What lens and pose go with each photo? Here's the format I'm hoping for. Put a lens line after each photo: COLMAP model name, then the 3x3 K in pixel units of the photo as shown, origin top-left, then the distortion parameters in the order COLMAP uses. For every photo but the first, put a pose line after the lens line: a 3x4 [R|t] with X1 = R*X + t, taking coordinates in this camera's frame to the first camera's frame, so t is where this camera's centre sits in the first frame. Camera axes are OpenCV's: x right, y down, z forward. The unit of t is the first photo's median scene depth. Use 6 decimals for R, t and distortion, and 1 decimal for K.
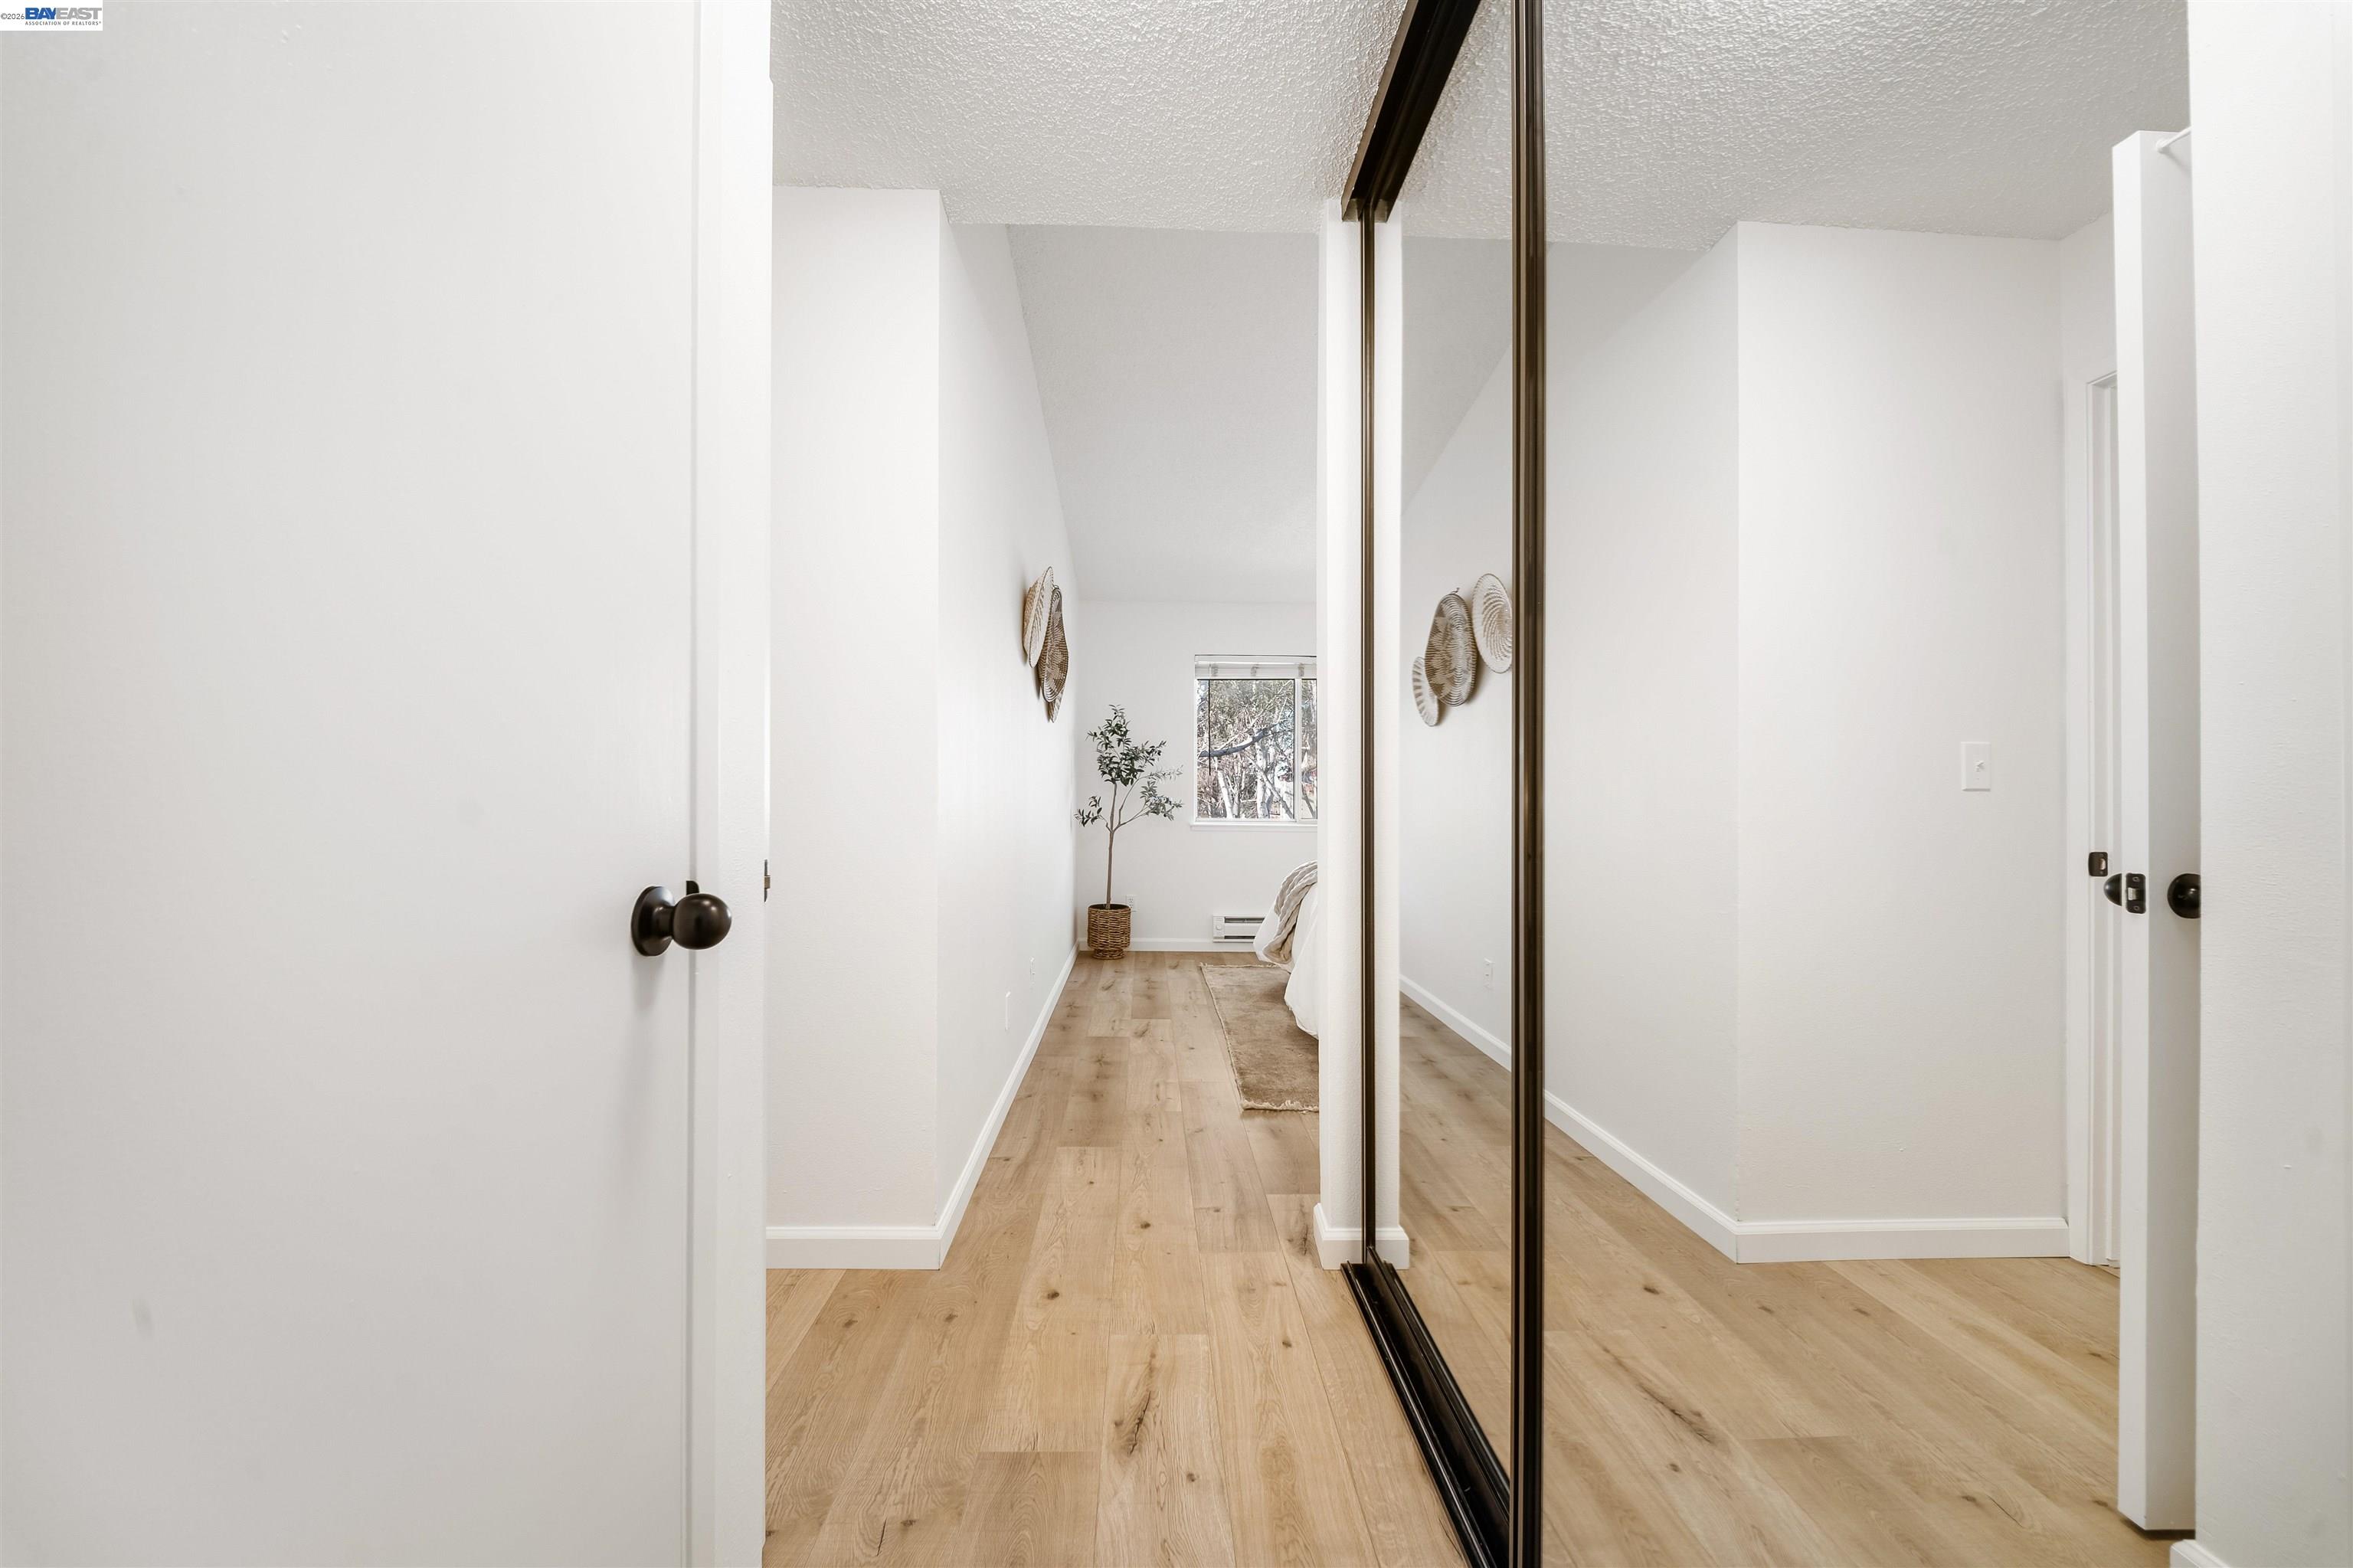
lens RADIAL K [[843.3, 0, 1172.5], [0, 843.3, 789.5], [0, 0, 1]] dist [-0.010452, -0.000696]
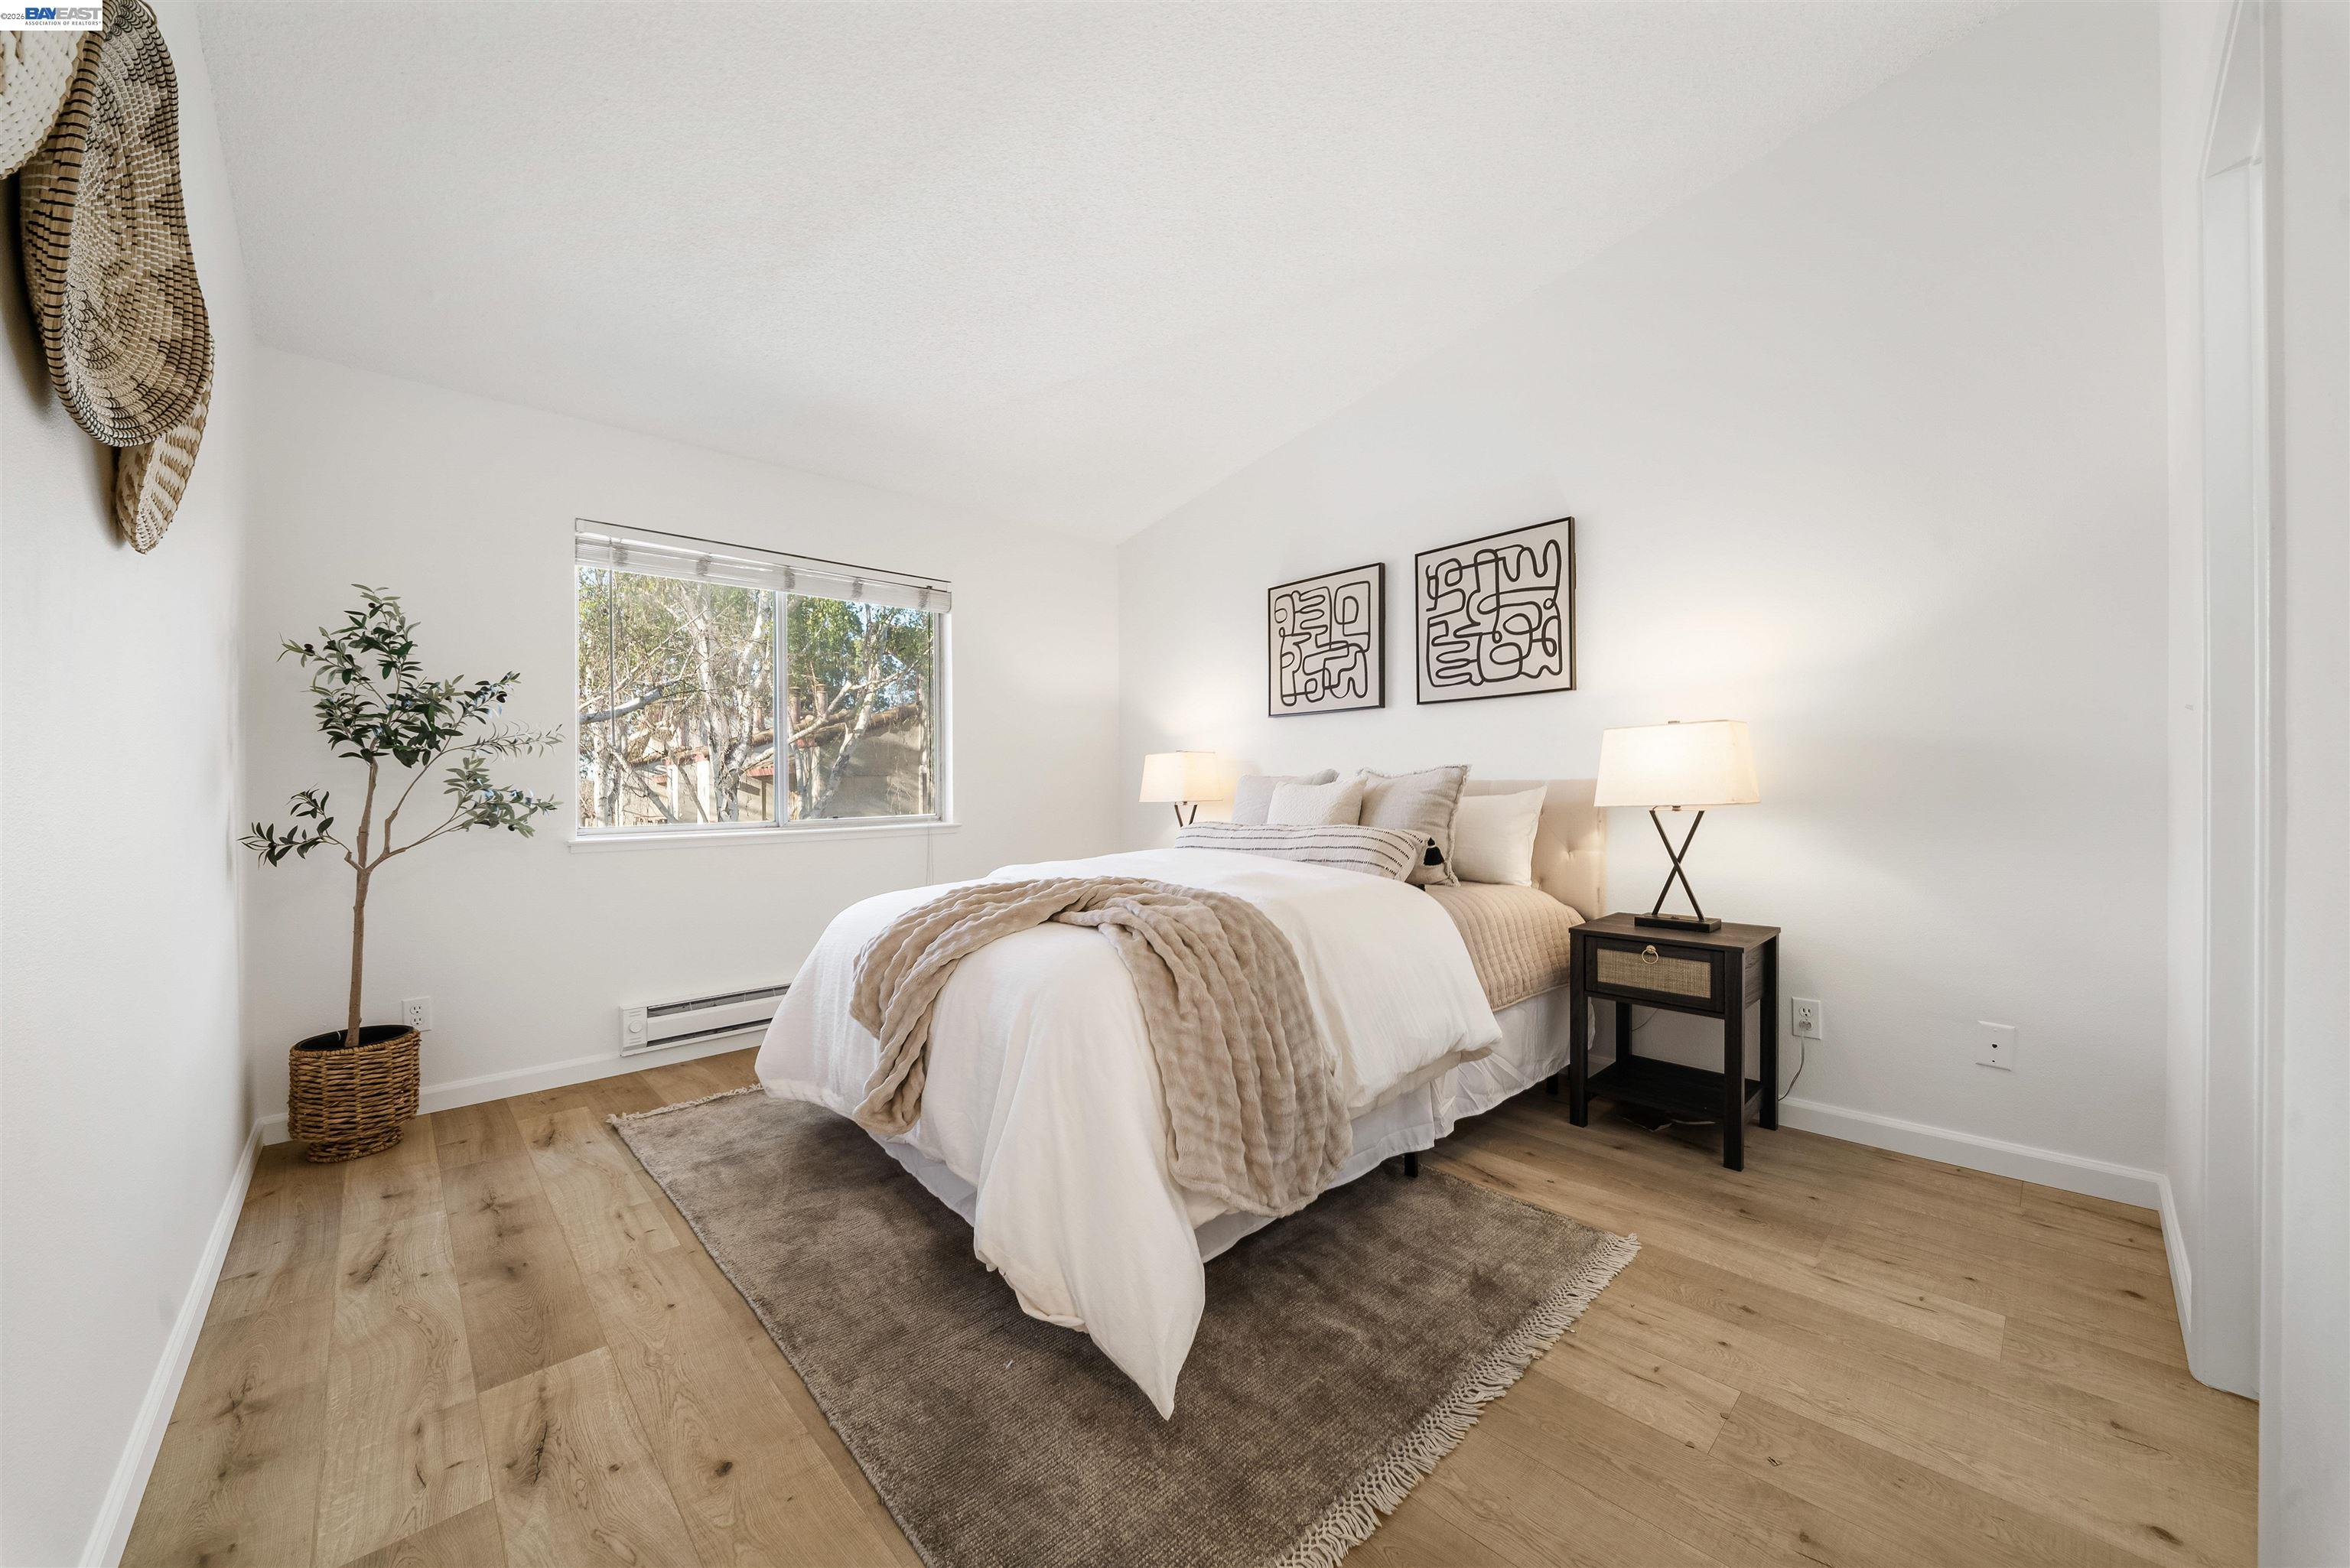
lens RADIAL K [[842.1, 0, 1189.2], [0, 842.1, 771.3], [0, 0, 1]] dist [-0.010452, -0.000696]
pose [[0.740620, -0.006152, 0.671896, -0.045503], [0.013307, 0.999896, -0.005513, 0.006205], [-0.671792, 0.013024, 0.740625, 0.392681]]
